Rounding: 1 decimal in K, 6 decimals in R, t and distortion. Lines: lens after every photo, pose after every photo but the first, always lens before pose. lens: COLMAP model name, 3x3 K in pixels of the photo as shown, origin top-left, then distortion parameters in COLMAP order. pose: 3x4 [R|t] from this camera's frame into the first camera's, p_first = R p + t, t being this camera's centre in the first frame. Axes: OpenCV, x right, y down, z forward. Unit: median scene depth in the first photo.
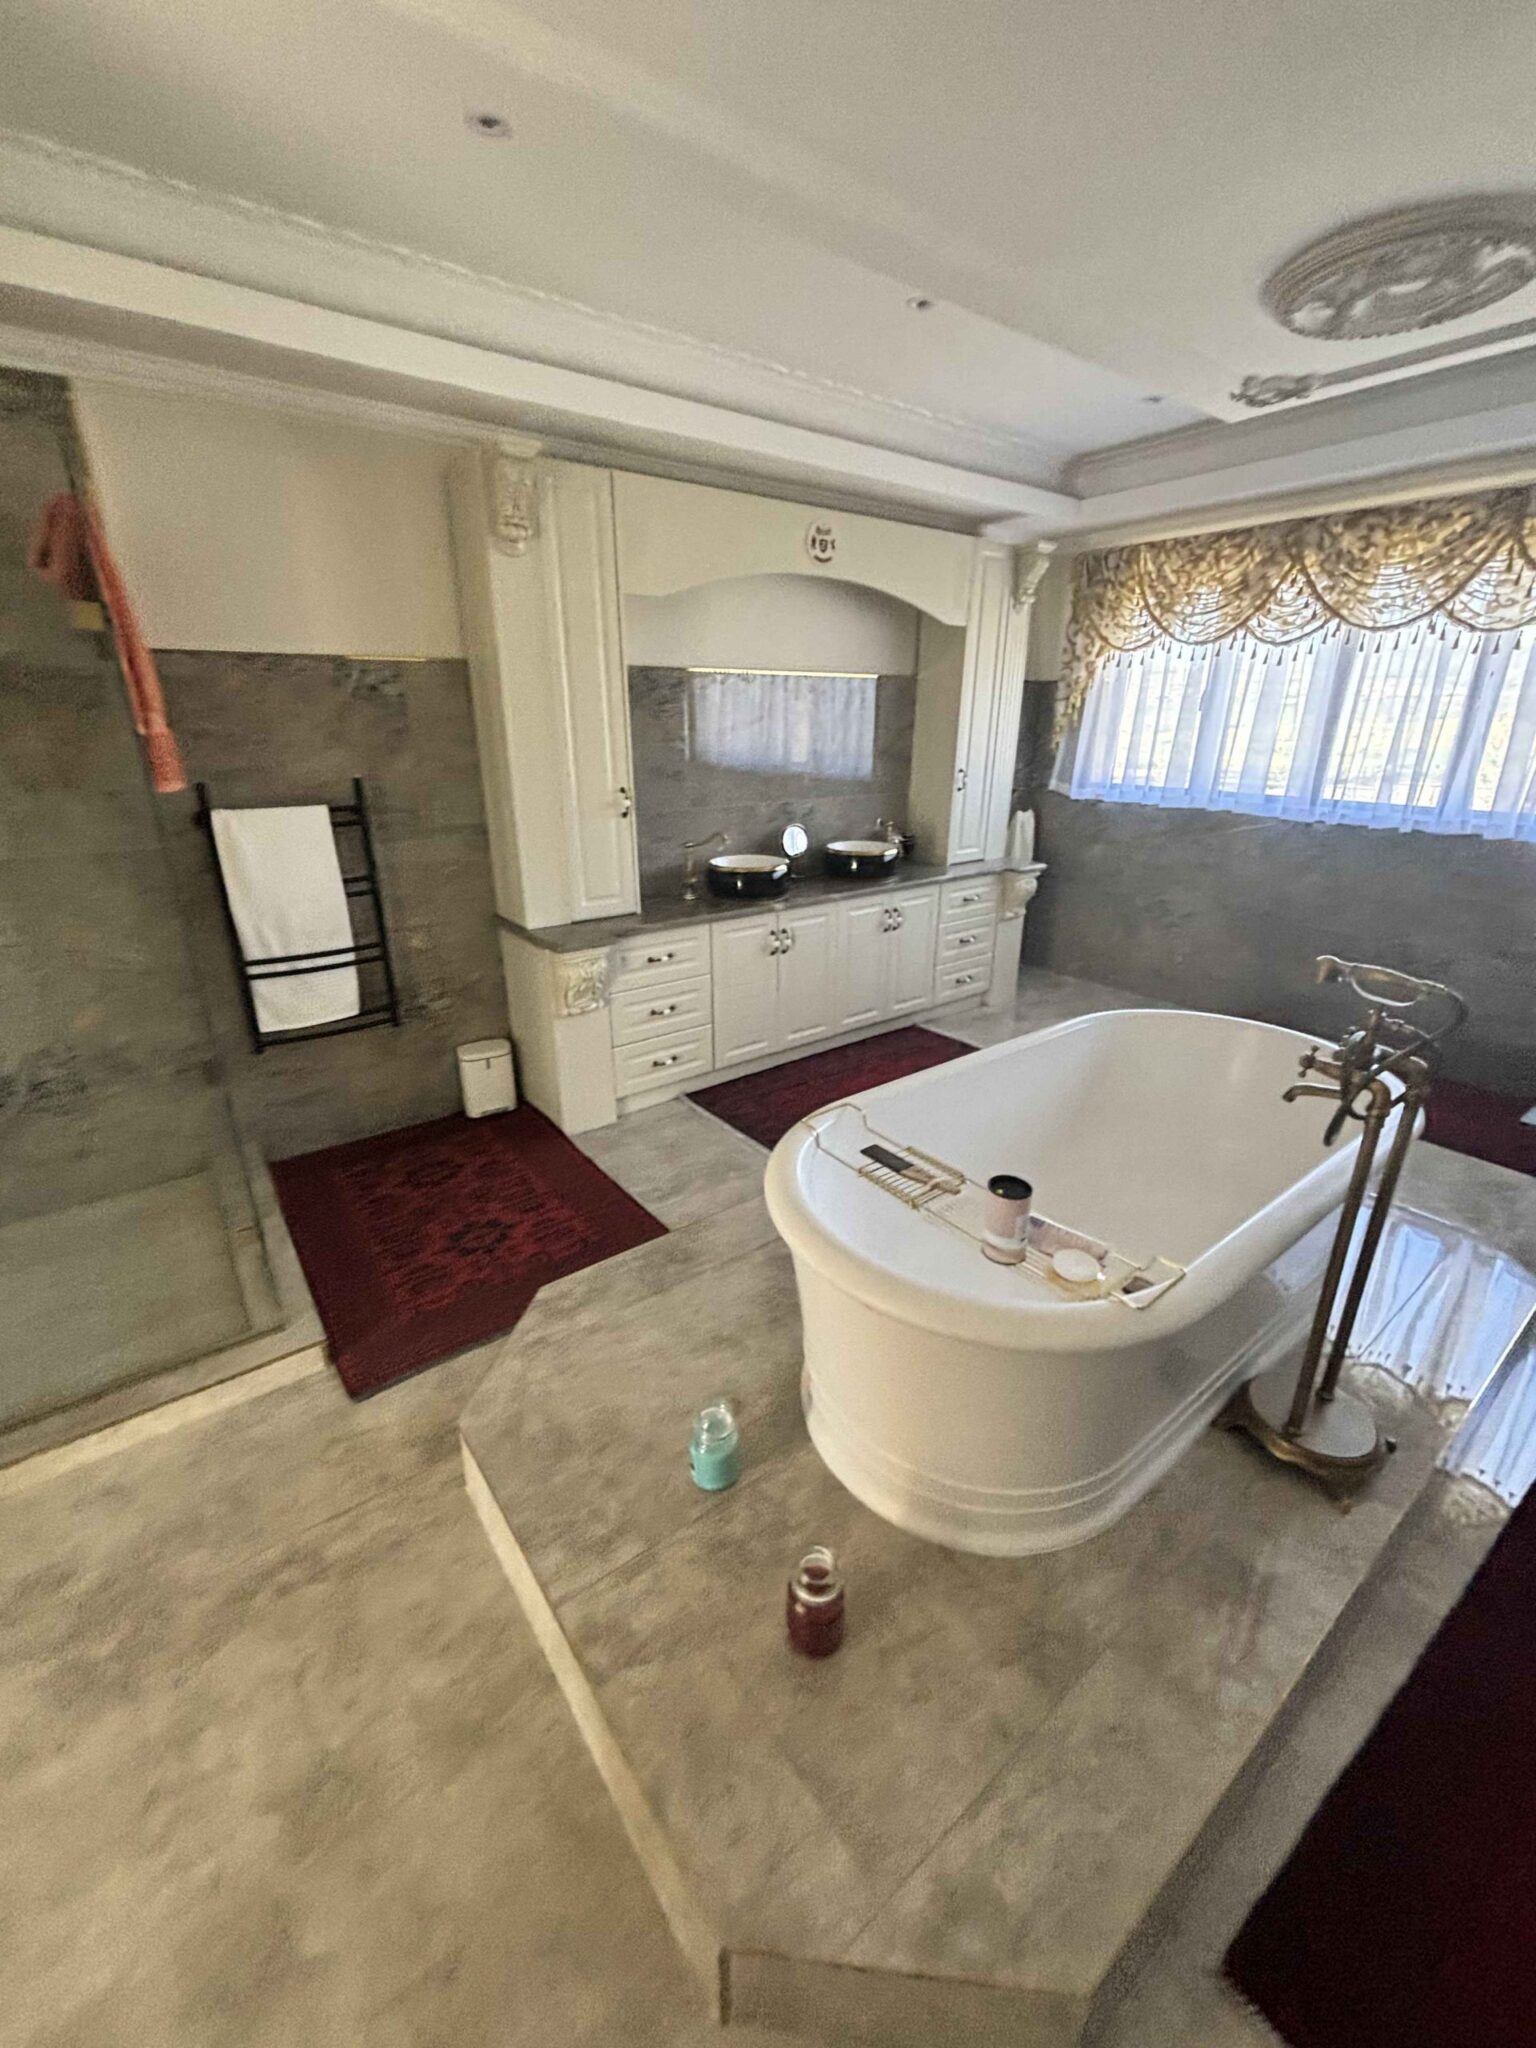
lens RADIAL K [[831.0, 0, 771.0], [0, 831.0, 1026.1], [0, 0, 1]] dist [0.002689, -0.000061]
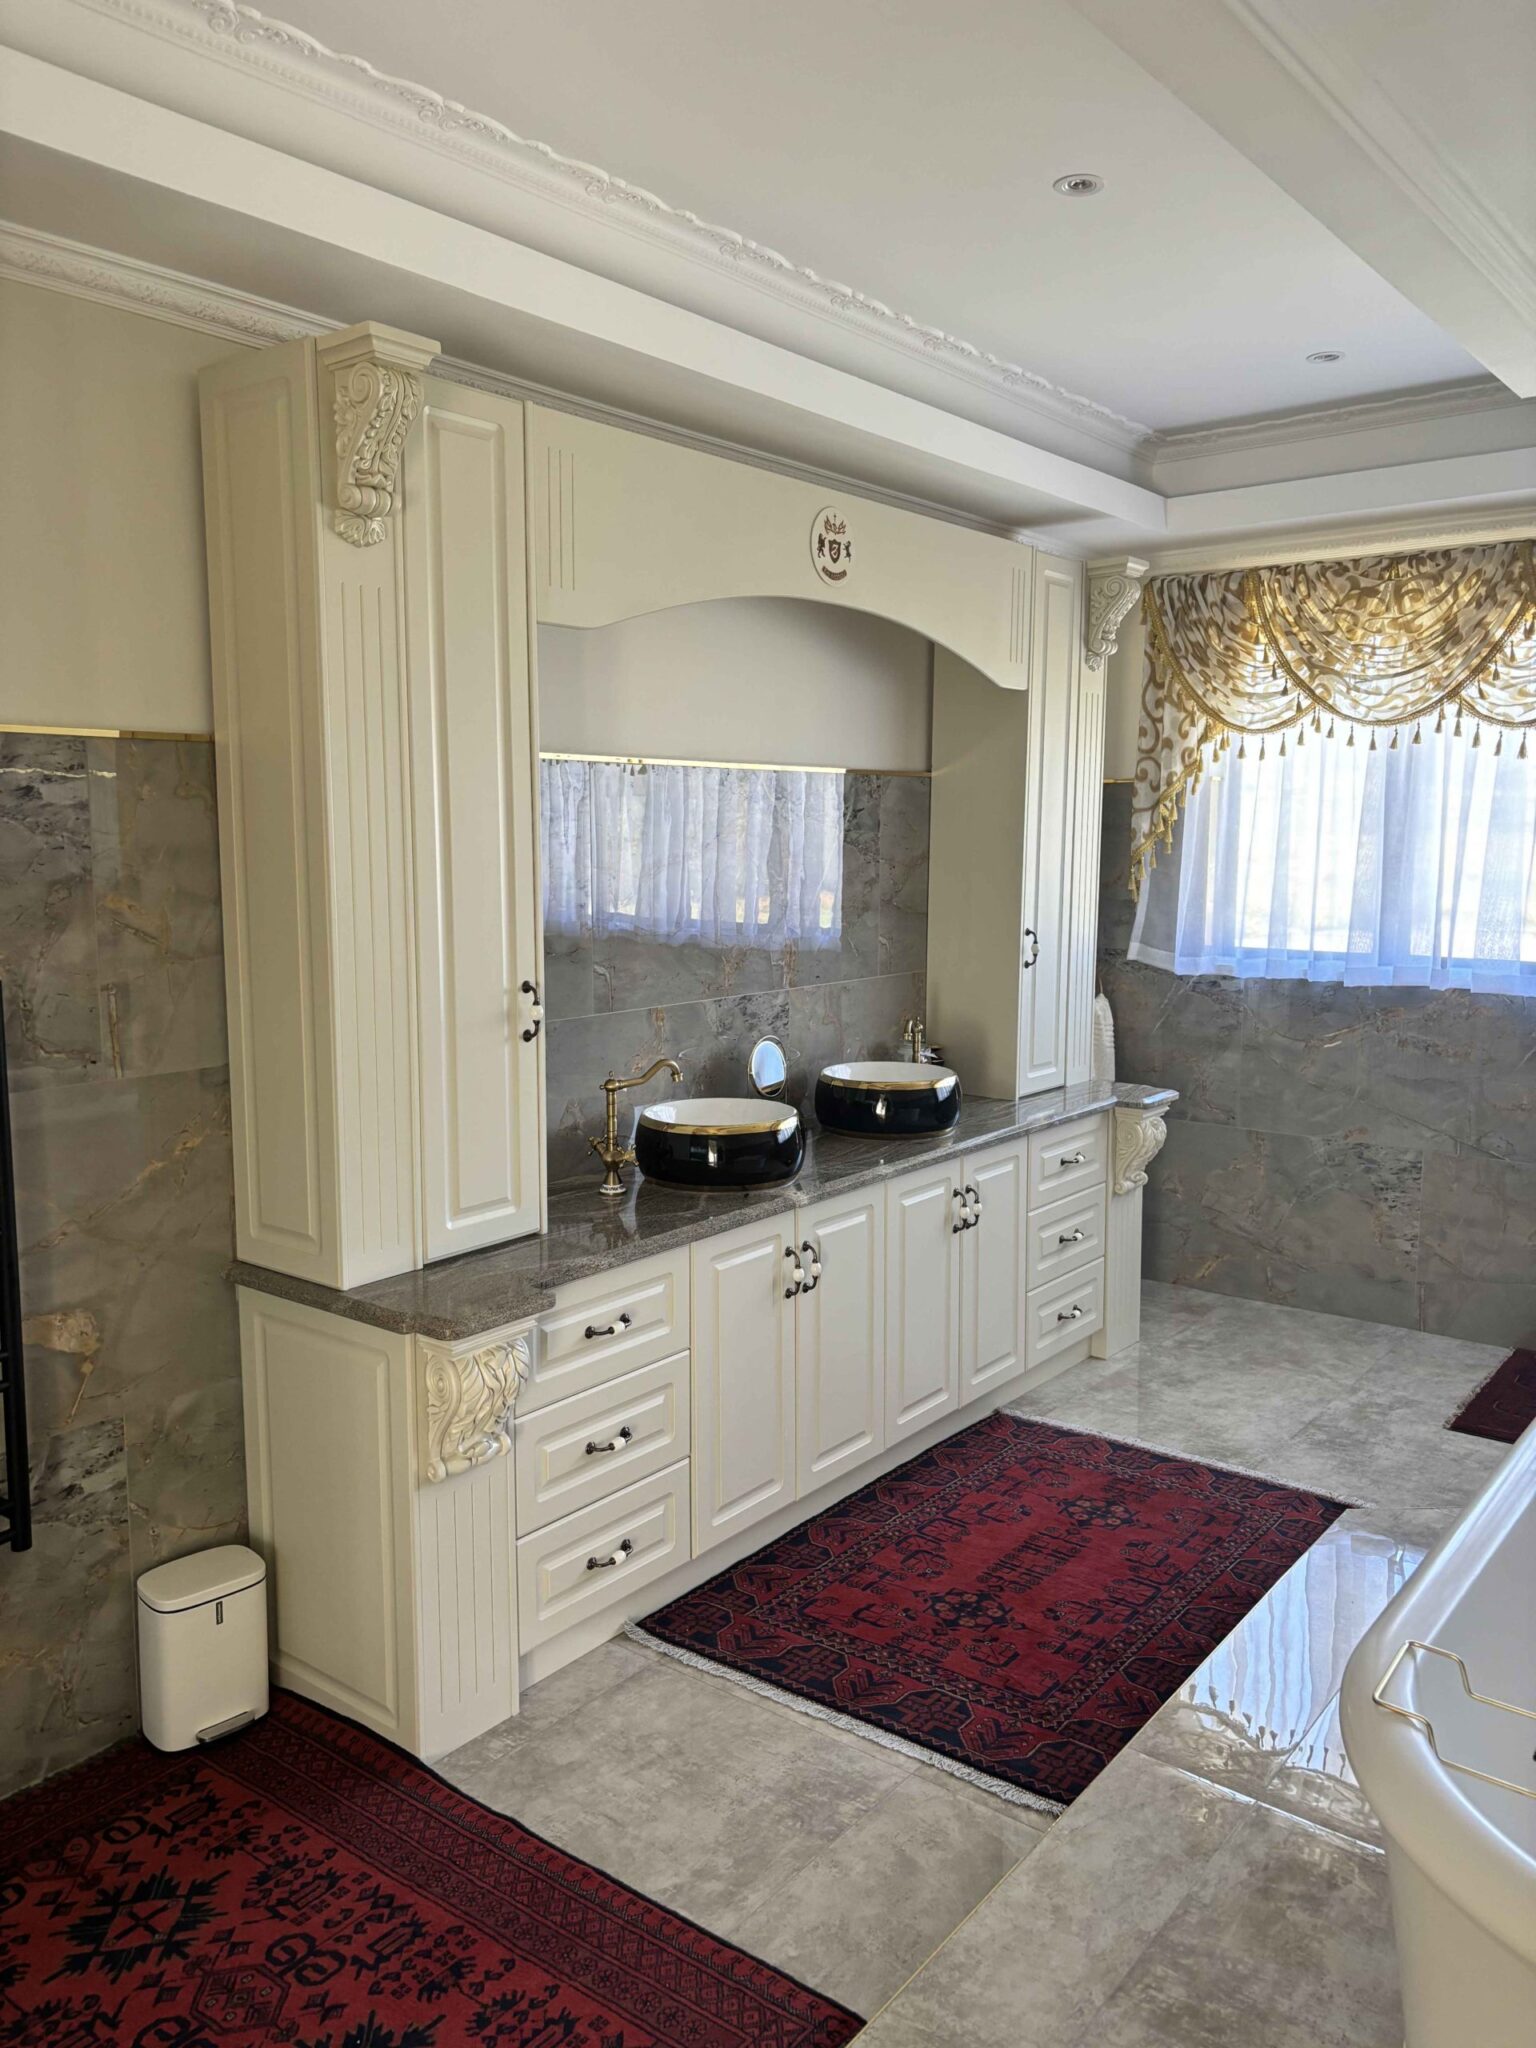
lens RADIAL K [[1559.2, 0, 766.5], [0, 1559.2, 1032.1], [0, 0, 1]] dist [0.049519, -0.050341]
pose [[0.968757, -0.034058, 0.245663, -0.250349], [0.088726, 0.972564, -0.215053, -0.044650], [-0.231599, 0.230130, 0.945199, 0.097151]]
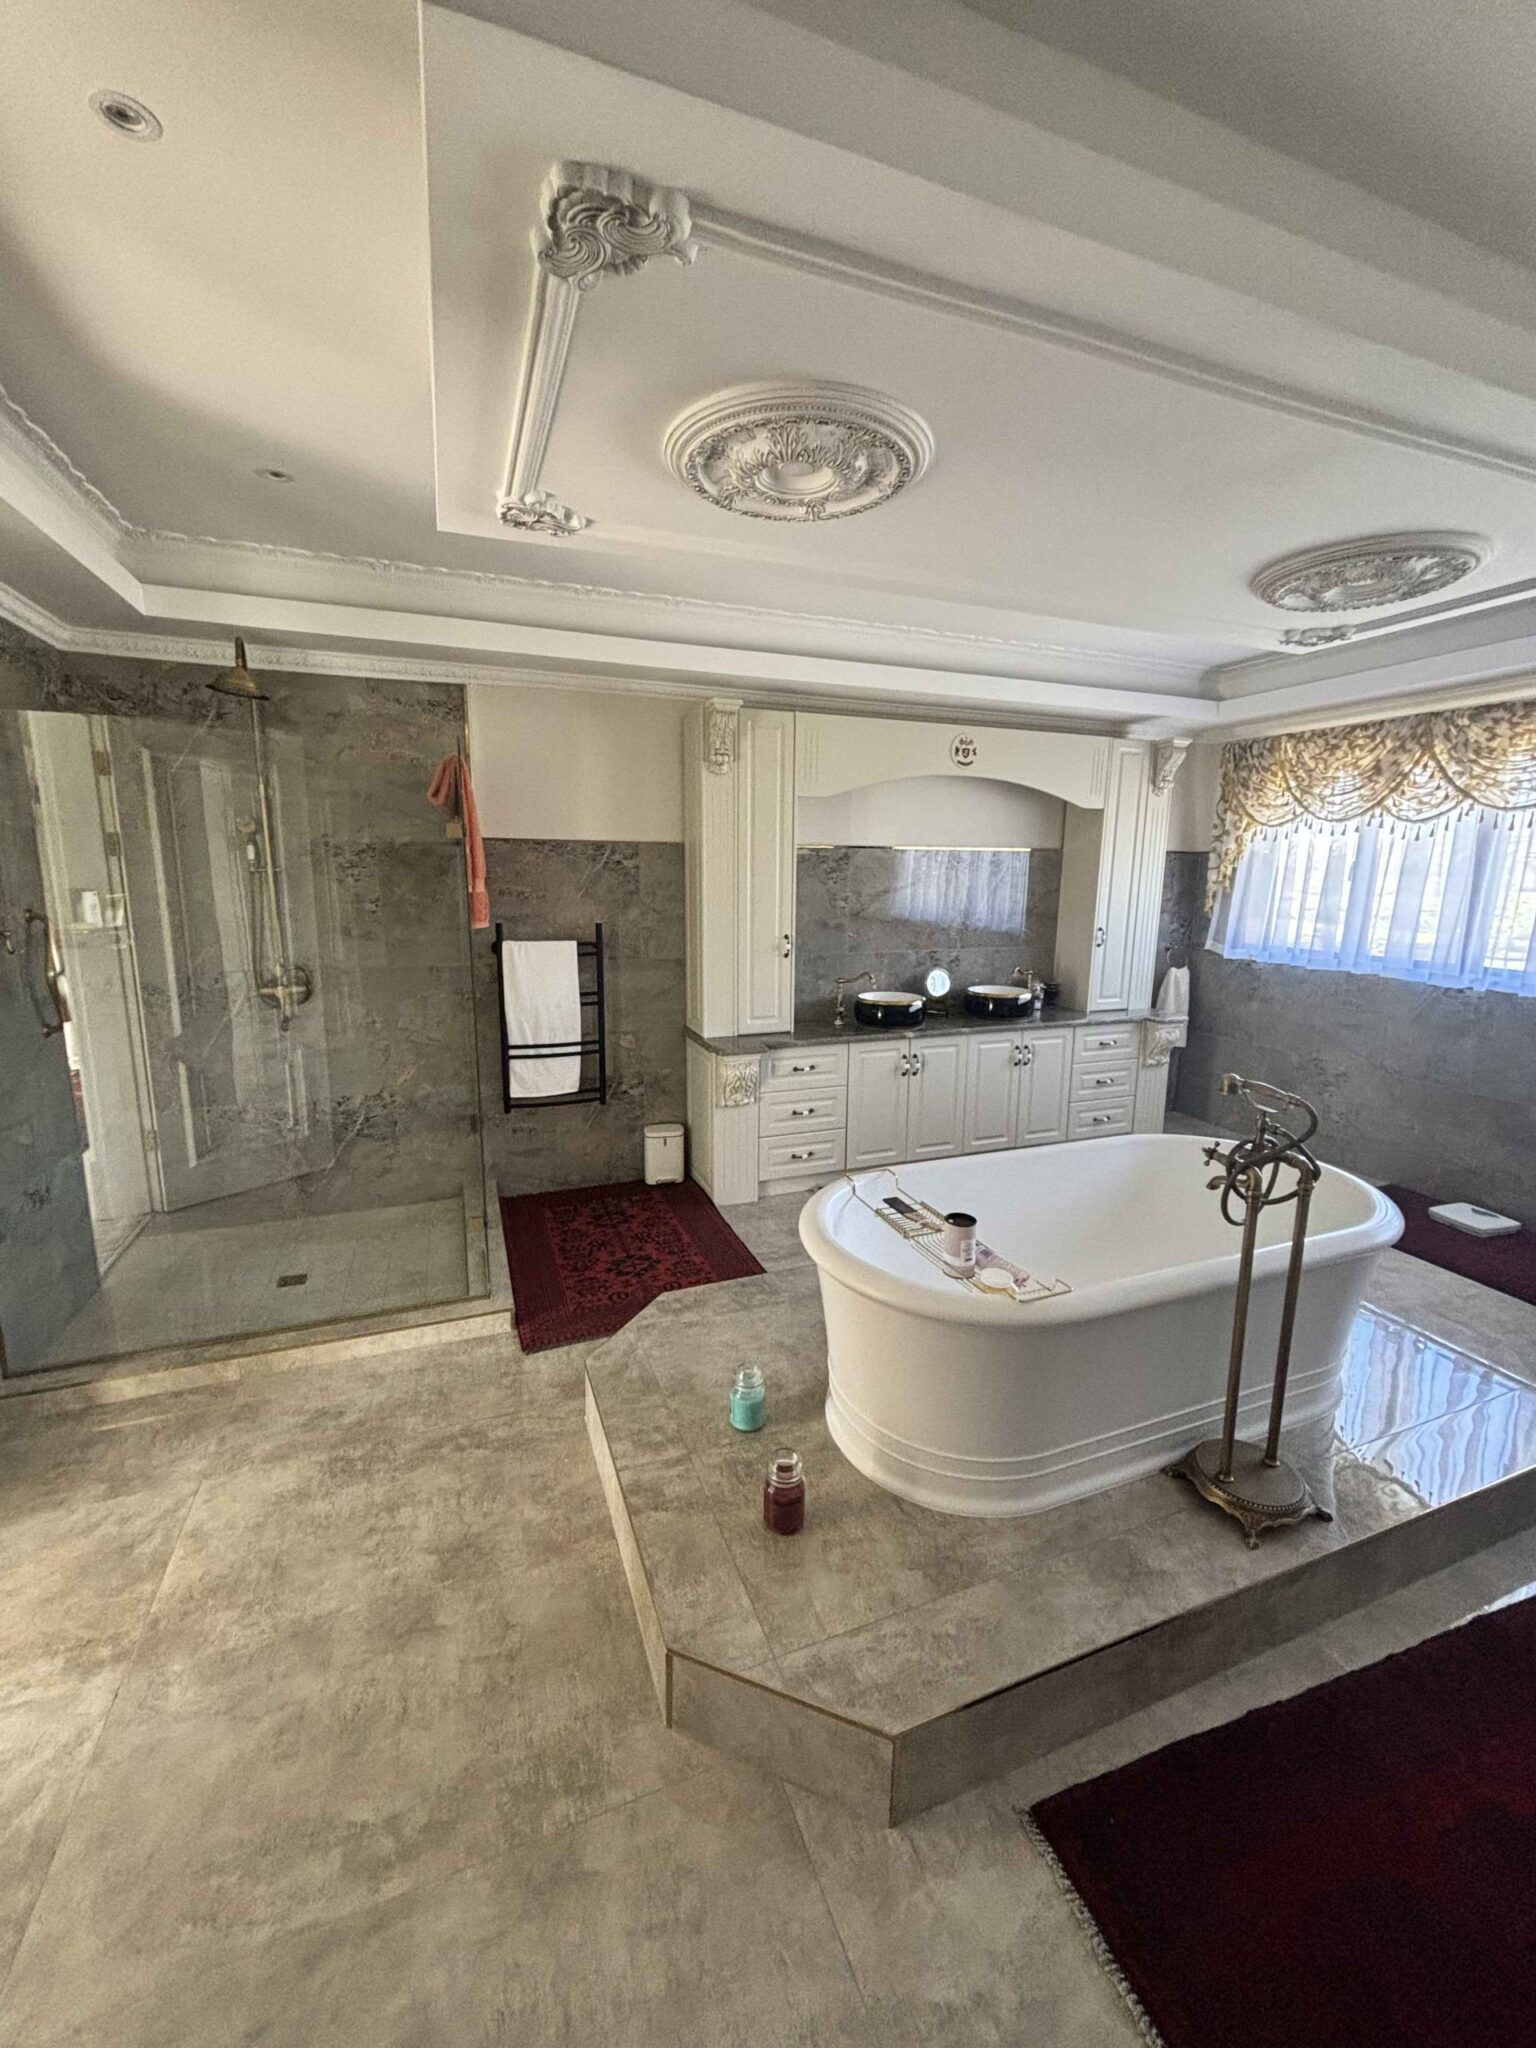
lens RADIAL K [[831.0, 0, 769.4], [0, 831.0, 1026.5], [0, 0, 1]] dist [0.002689, -0.000061]
pose [[0.961173, 0.058697, -0.269632, 0.140997], [-0.104082, 0.982060, -0.157240, 0.053930], [0.255566, 0.179198, 0.950039, -0.189560]]
